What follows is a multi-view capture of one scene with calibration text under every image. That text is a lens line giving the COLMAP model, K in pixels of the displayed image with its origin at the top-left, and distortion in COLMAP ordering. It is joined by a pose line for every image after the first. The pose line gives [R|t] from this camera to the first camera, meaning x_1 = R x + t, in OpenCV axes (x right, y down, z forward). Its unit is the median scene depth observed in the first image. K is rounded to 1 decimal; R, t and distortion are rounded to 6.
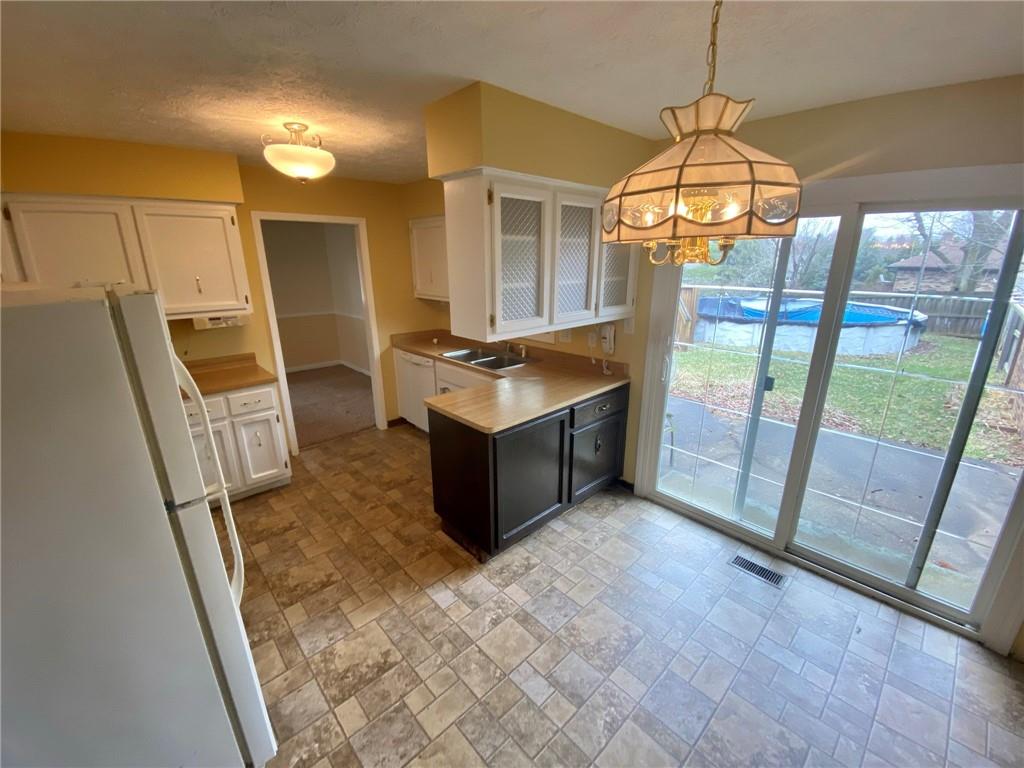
lens RADIAL K [[415.6, 0, 512.0], [0, 415.6, 384.0], [0, 0, 1]] dist [0.011509, -0.019342]
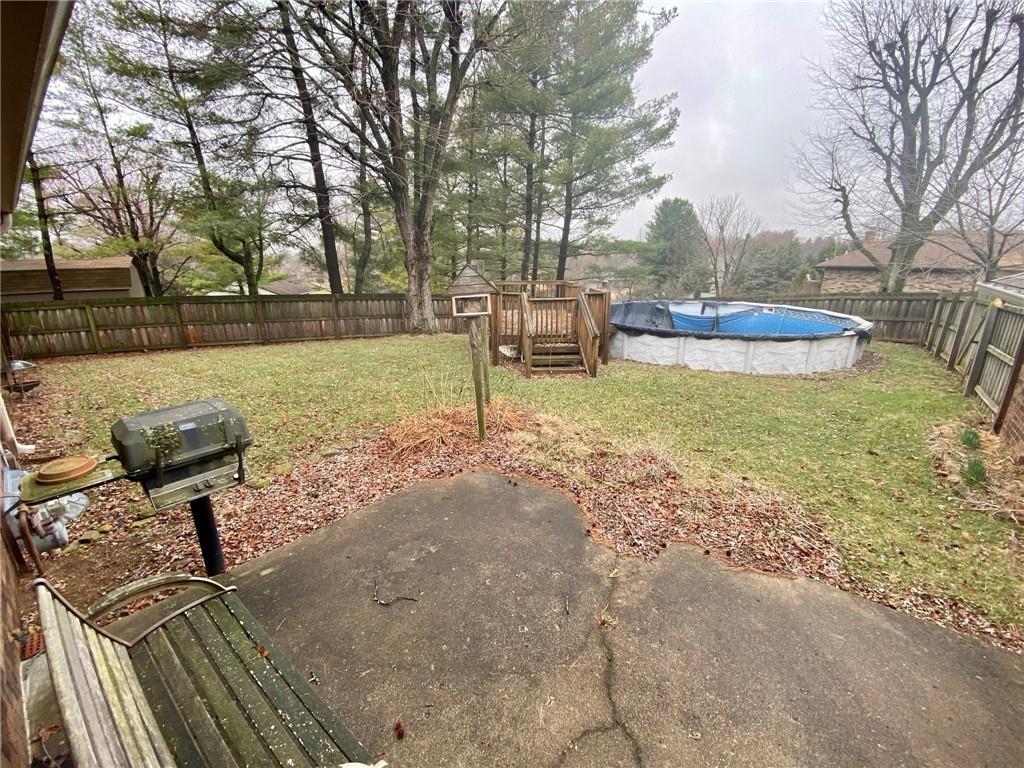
lens RADIAL K [[415.6, 0, 512.0], [0, 415.6, 384.0], [0, 0, 1]] dist [0.011509, -0.019342]
pose [[0.992846, -0.028411, 0.115971, 0.119445], [0.028091, 0.999596, 0.004395, -0.048814], [-0.116049, -0.001106, 0.993243, 0.172894]]
